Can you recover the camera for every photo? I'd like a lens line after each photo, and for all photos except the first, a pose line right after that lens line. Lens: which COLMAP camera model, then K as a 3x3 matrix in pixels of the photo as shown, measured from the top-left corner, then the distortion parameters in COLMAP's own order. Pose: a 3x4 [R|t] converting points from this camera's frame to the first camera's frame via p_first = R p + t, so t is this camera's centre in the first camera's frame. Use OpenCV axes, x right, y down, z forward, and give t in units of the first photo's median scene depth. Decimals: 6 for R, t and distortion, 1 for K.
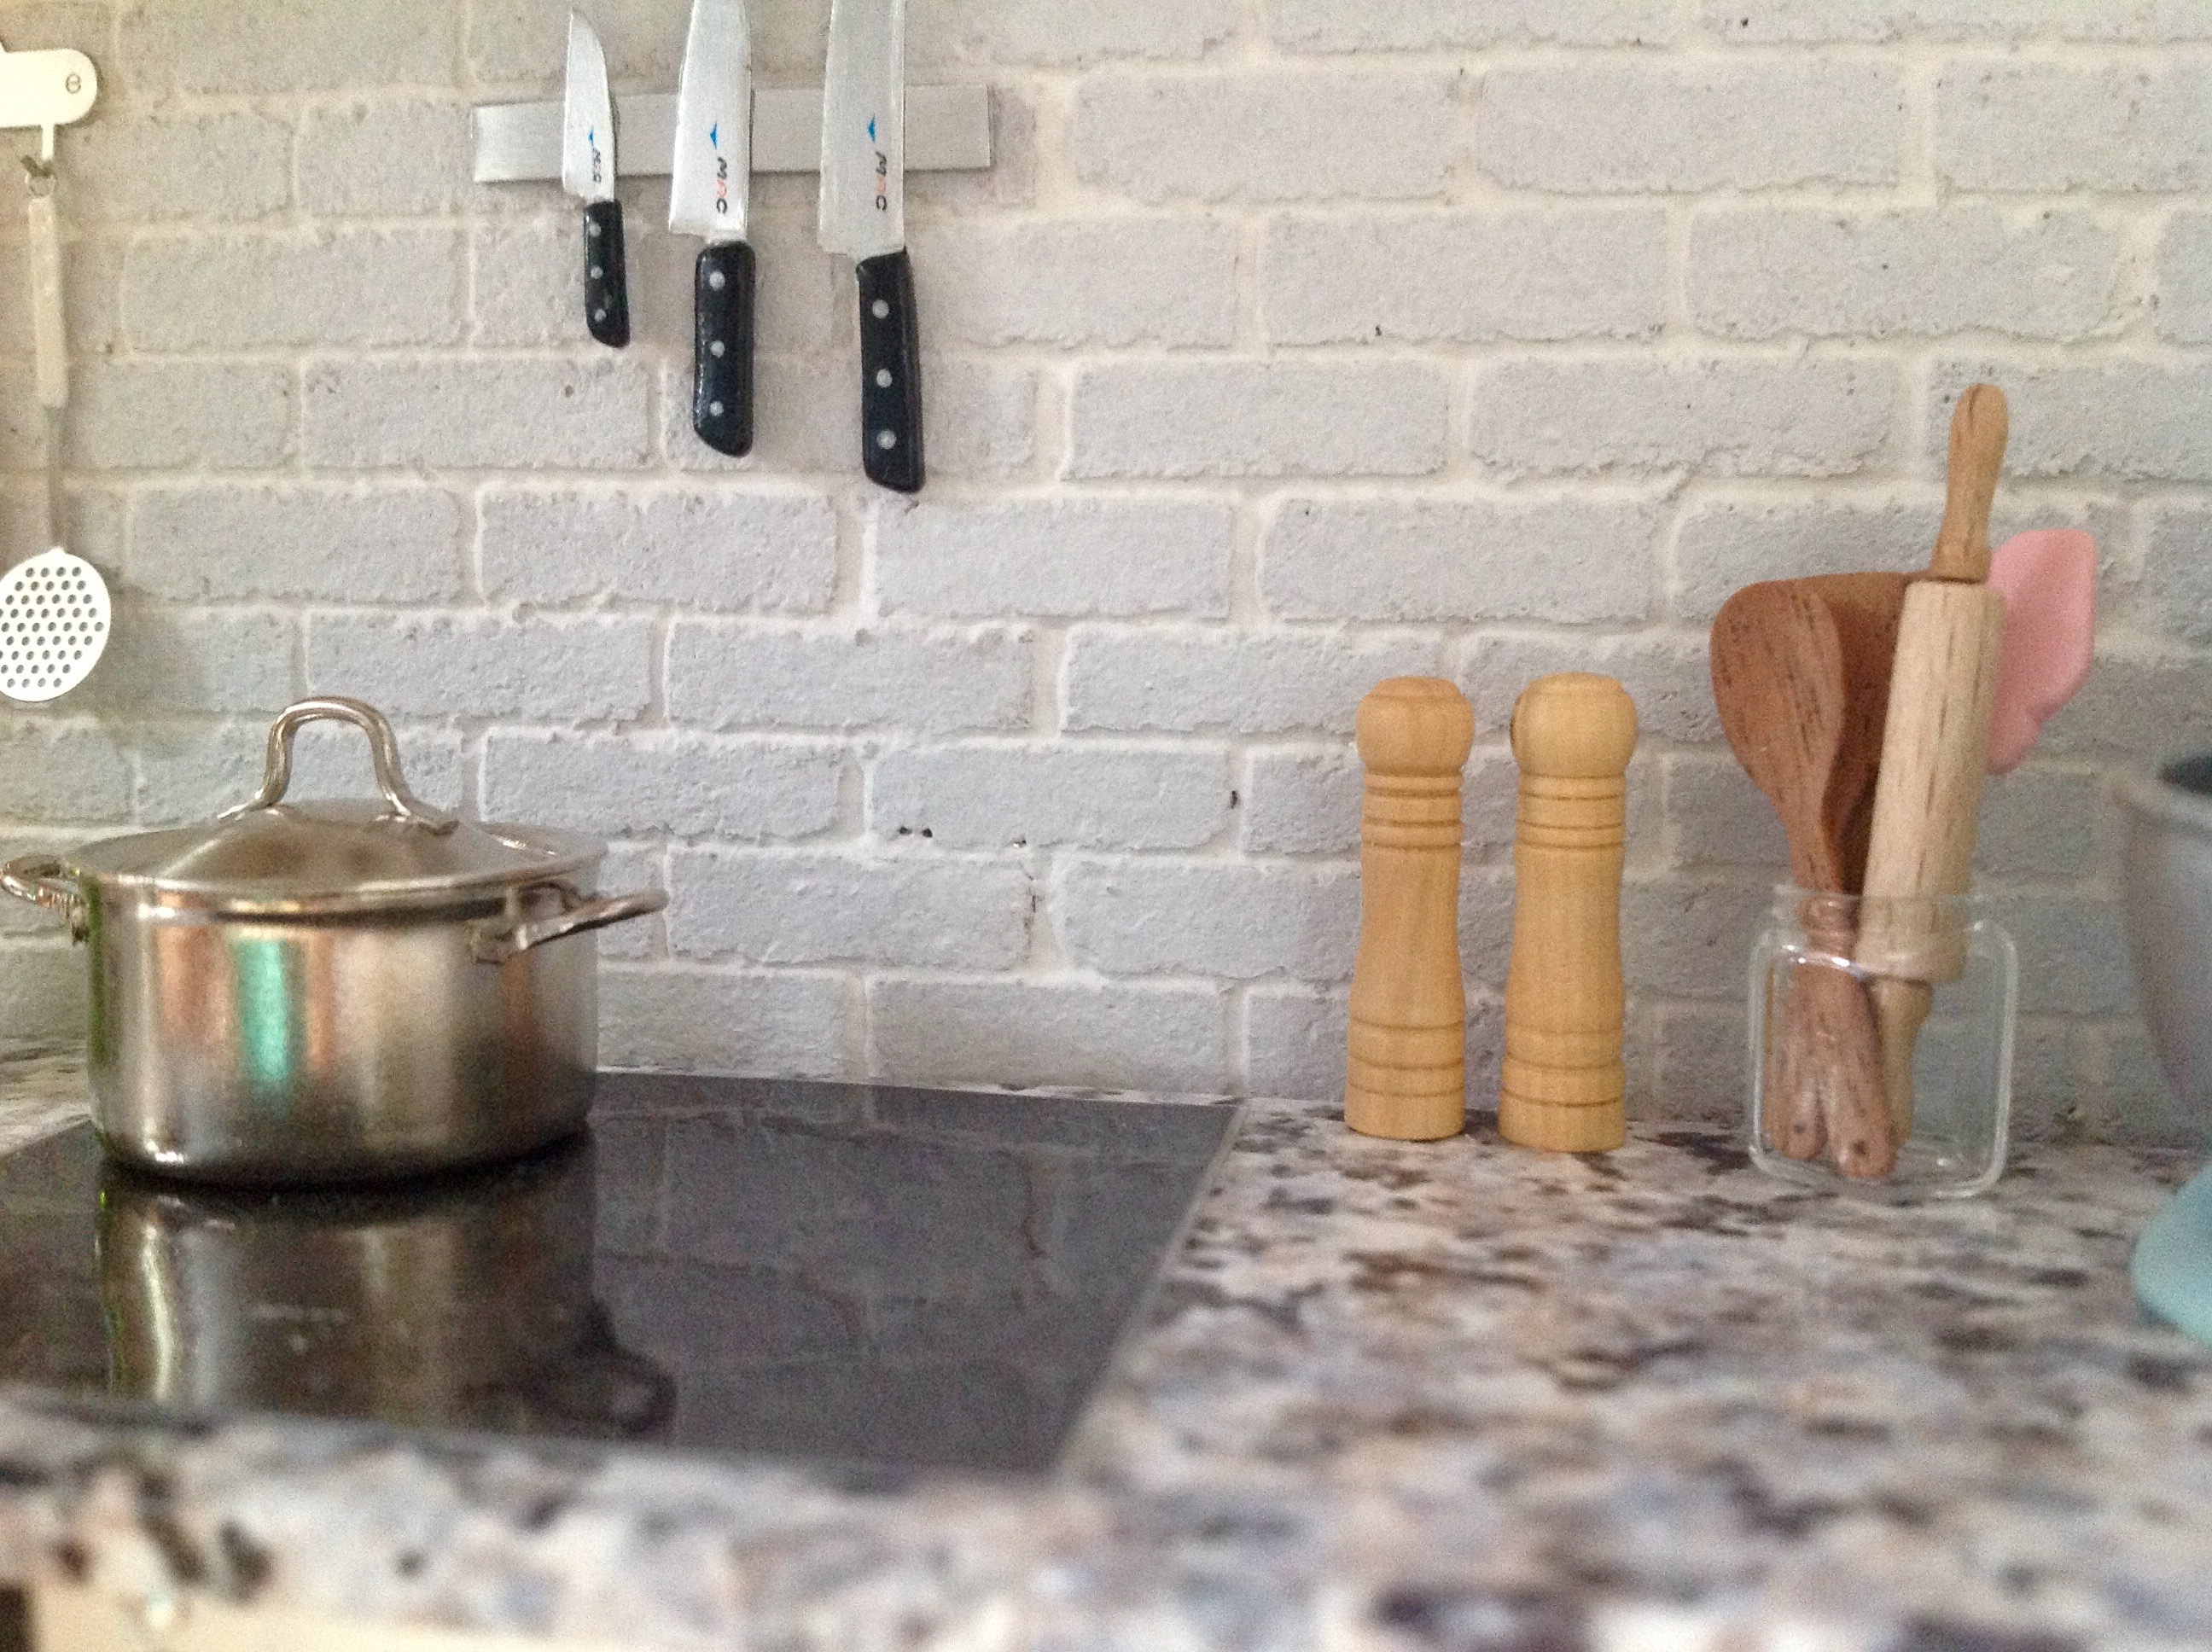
lens RADIAL K [[2395.7, 0, 1106.0], [0, 2395.7, 826.0], [0, 0, 1]] dist [0.004478, -0.003289]
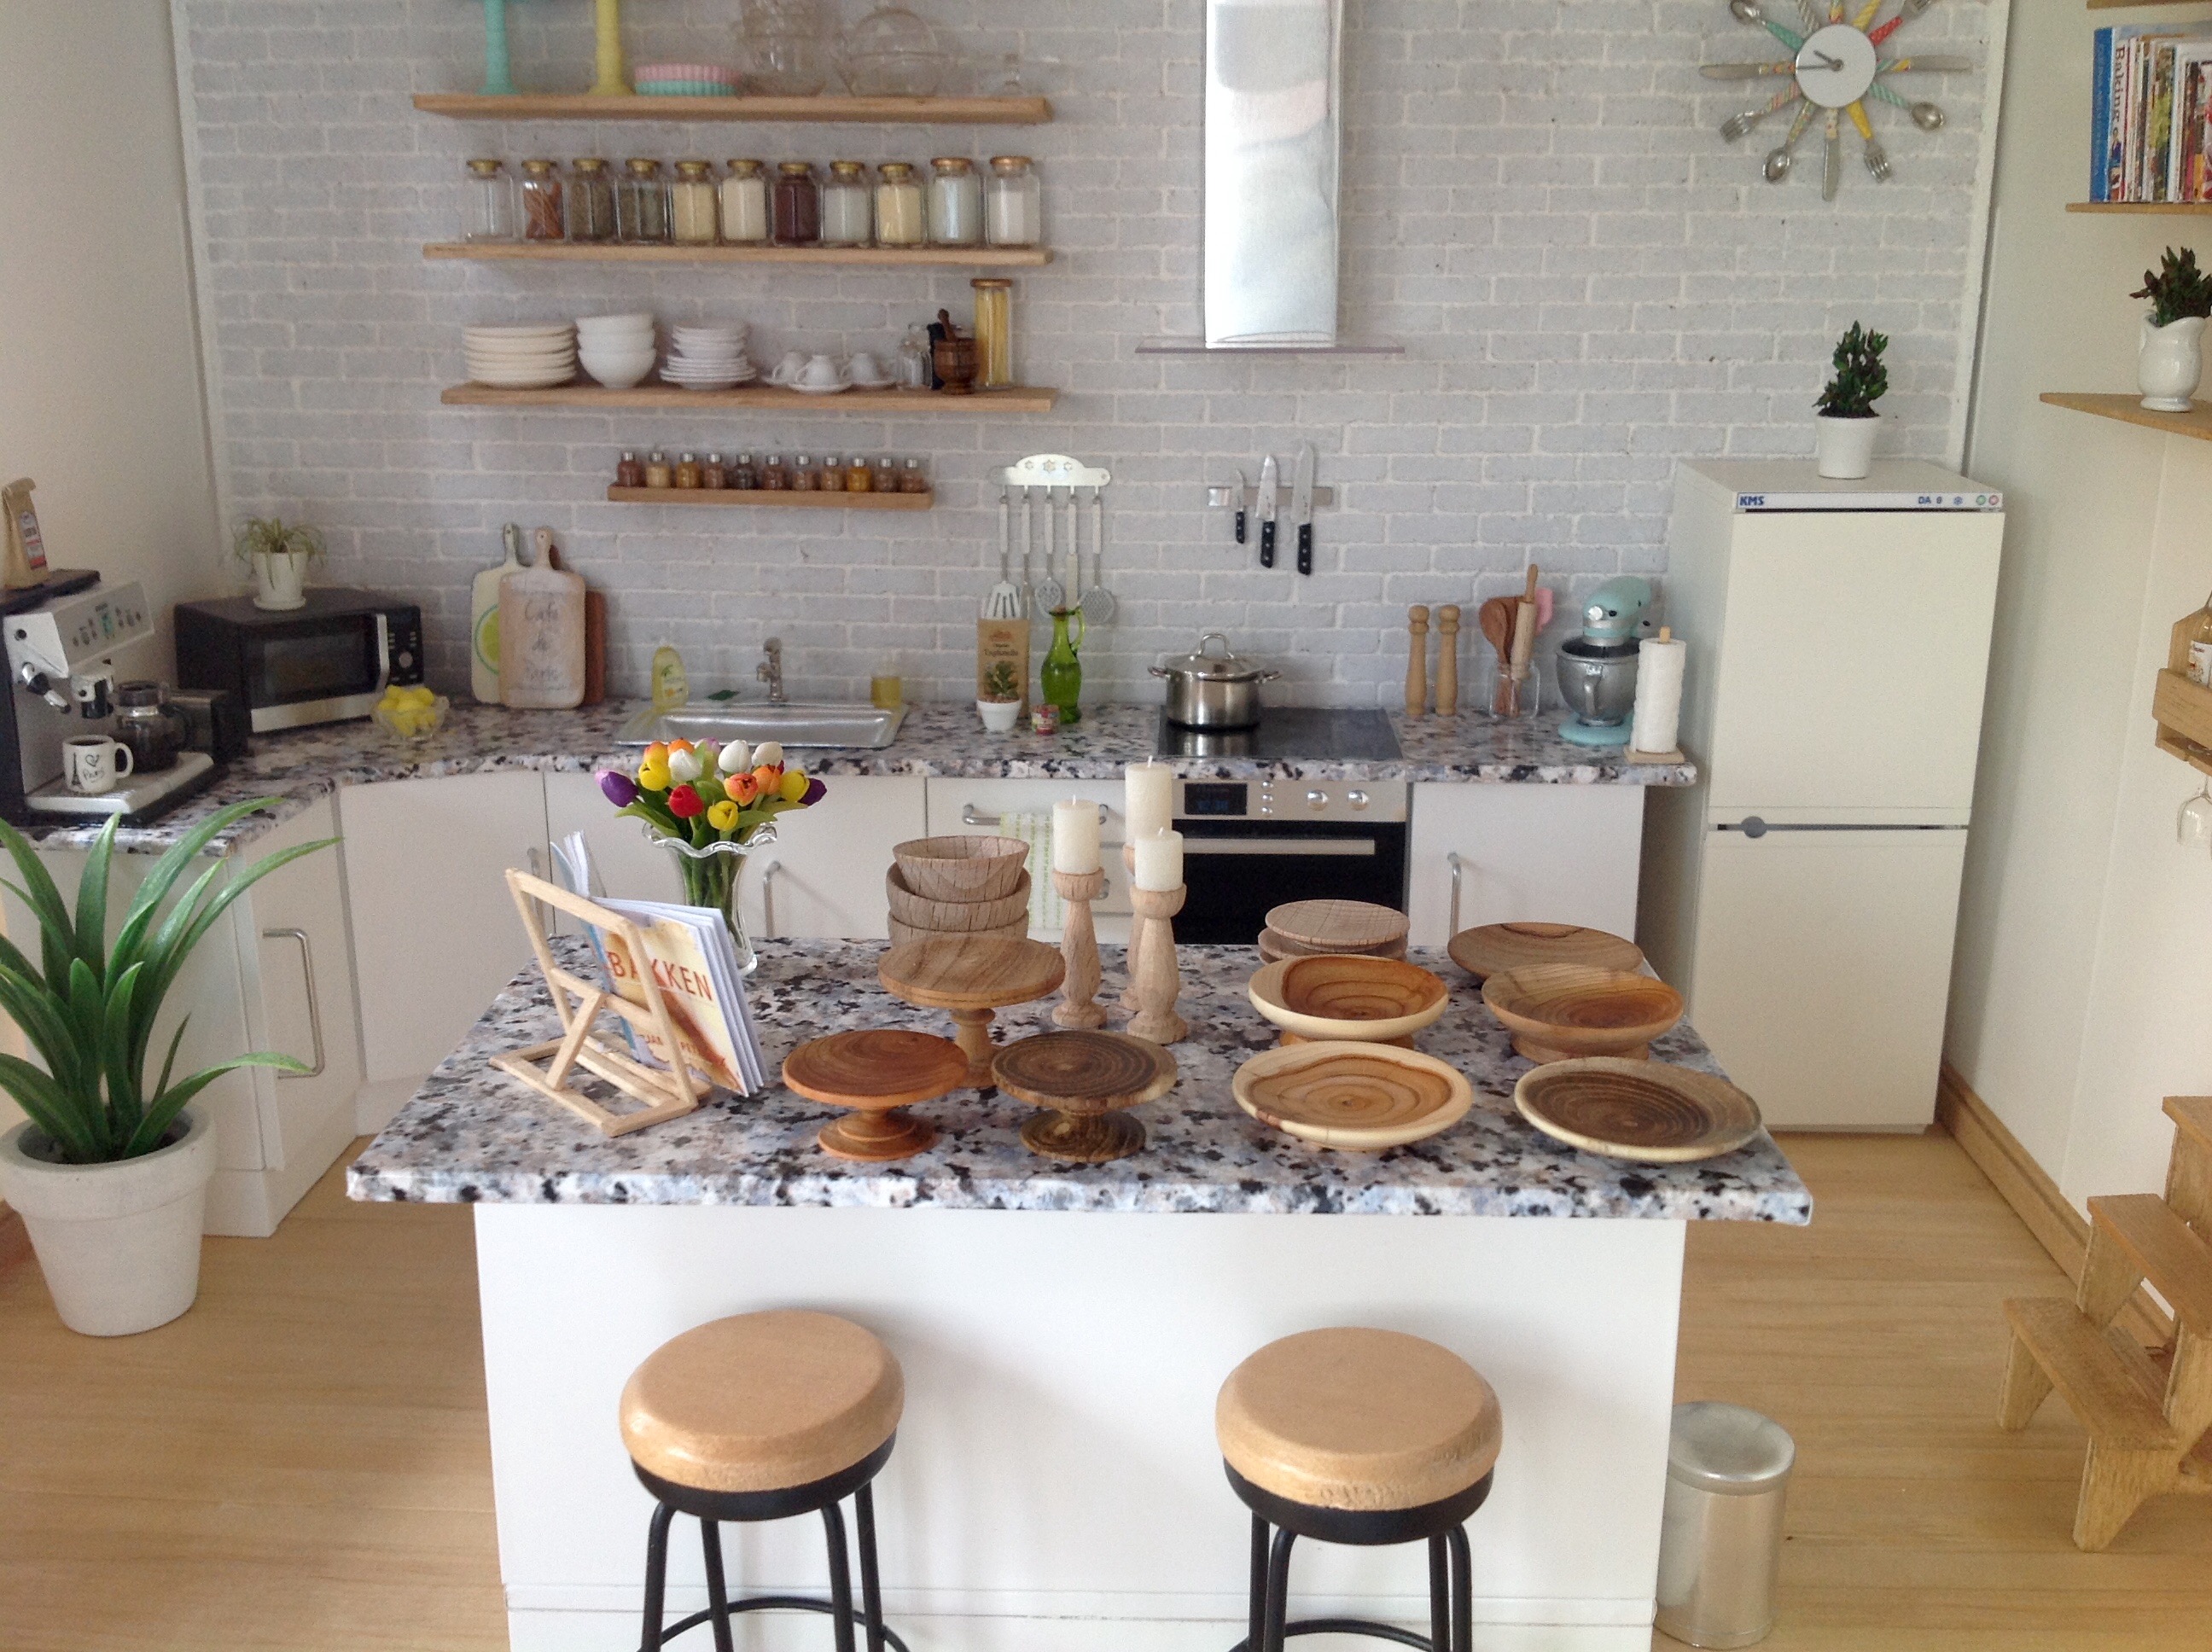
lens RADIAL K [[2225.3, 0, 1106.0], [0, 2225.3, 826.0], [0, 0, 1]] dist [0.462355, -1.388096]
pose [[0.994082, -0.042228, 0.100085, -0.906001], [0.024517, 0.984793, 0.171994, -0.411736], [-0.105826, -0.168522, 0.980001, -3.187281]]
